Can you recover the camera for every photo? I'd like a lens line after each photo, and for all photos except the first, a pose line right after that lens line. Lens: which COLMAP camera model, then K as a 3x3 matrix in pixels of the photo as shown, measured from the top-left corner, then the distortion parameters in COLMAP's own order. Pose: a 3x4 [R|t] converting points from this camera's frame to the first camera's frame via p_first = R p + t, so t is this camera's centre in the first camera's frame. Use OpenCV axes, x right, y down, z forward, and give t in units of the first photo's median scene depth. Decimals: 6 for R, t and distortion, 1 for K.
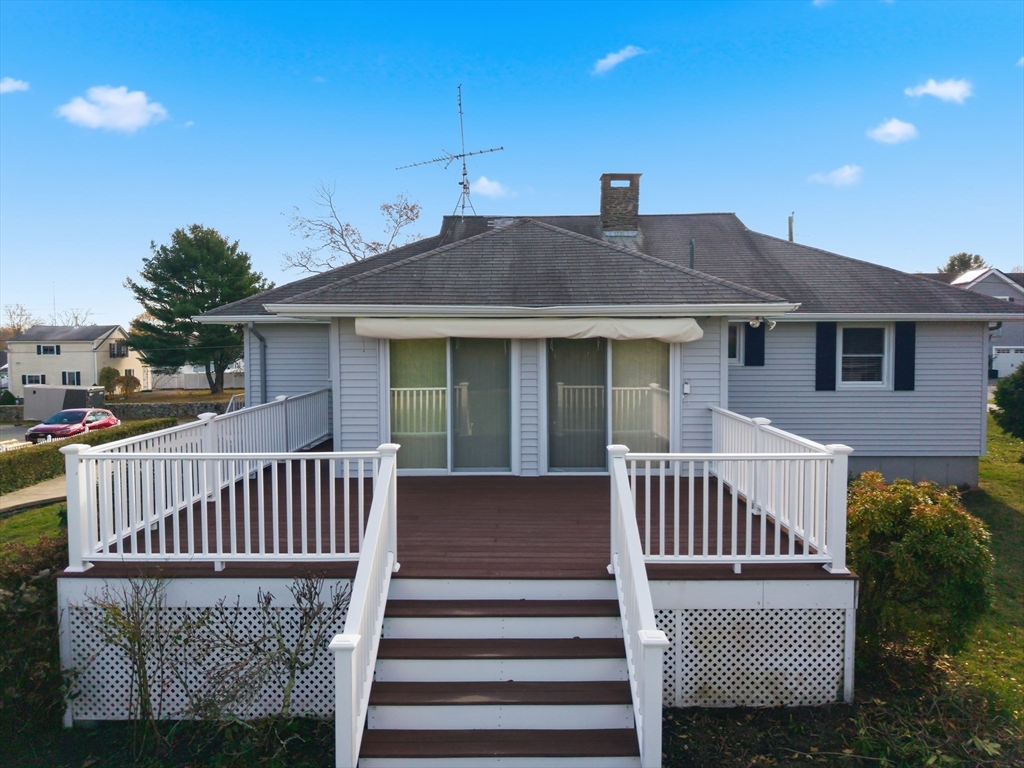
lens RADIAL K [[685.6, 0, 510.1], [0, 685.6, 367.7], [0, 0, 1]] dist [0.029239, -0.031028]
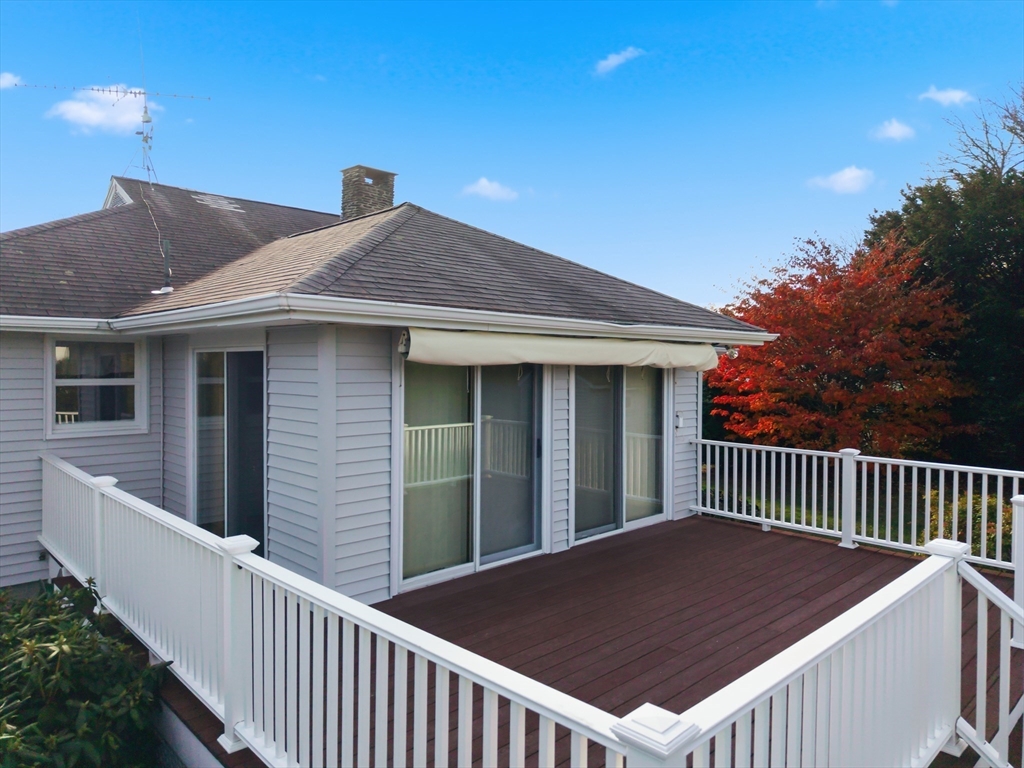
lens RADIAL K [[685.6, 0, 506.2], [0, 685.6, 376.9], [0, 0, 1]] dist [0.029239, -0.031028]
pose [[0.716309, -0.006382, 0.697754, -0.533182], [0.023914, 0.999595, -0.015408, -0.019891], [-0.697374, 0.027723, 0.716171, 0.506885]]
